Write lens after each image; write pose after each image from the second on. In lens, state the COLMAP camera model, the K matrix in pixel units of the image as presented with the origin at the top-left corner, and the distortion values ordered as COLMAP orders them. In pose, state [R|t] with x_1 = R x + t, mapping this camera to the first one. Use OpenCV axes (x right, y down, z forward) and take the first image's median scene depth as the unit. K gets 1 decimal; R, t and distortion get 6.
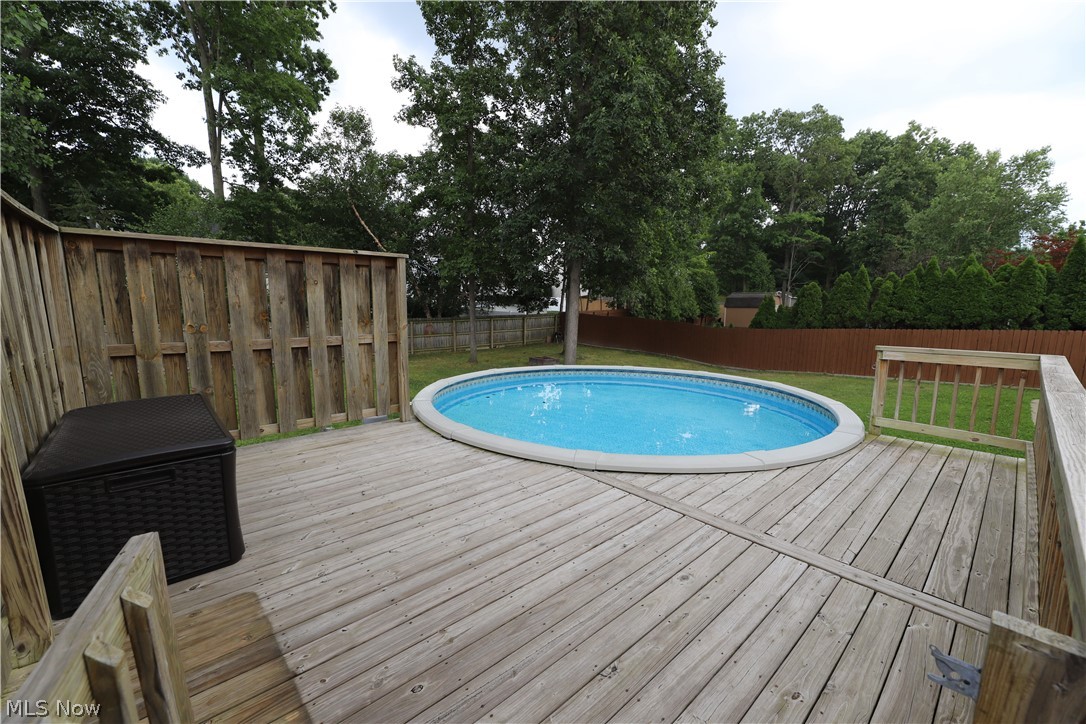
lens RADIAL K [[433.3, 0, 540.9], [0, 433.3, 355.6], [0, 0, 1]] dist [0.004693, -0.000373]
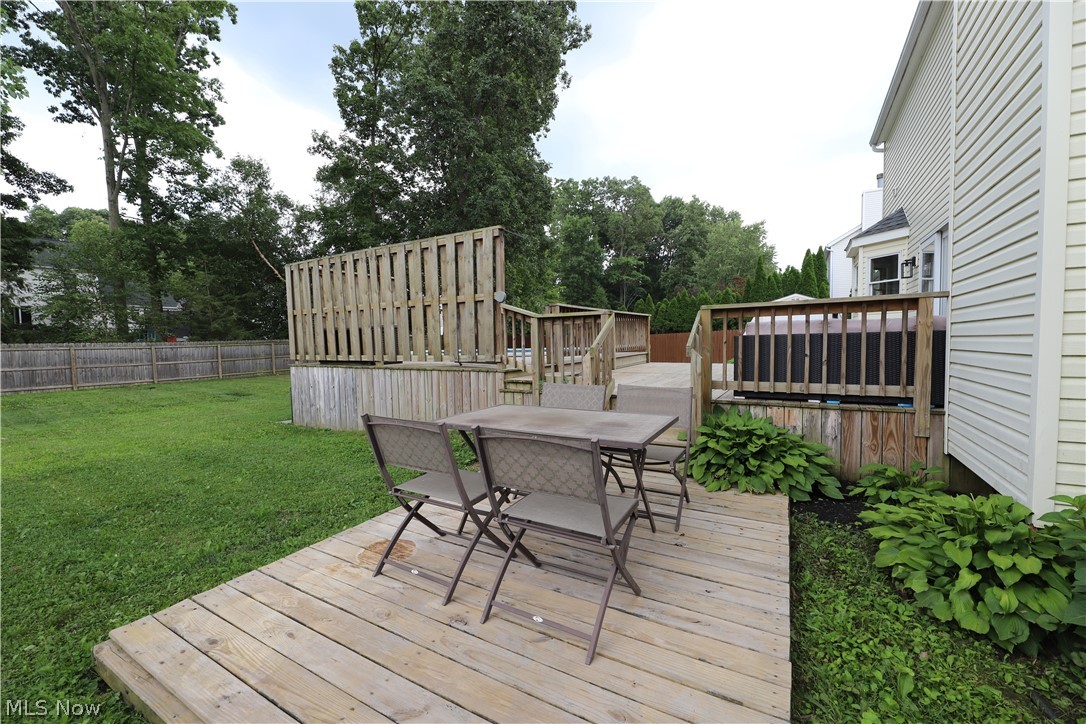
lens RADIAL K [[433.3, 0, 543.3], [0, 433.3, 366.0], [0, 0, 1]] dist [0.004693, -0.000373]
pose [[0.954493, -0.045752, 0.294702, -0.056197], [0.062519, 0.996902, -0.047720, 0.065292], [-0.291605, 0.063973, 0.954397, -0.231168]]
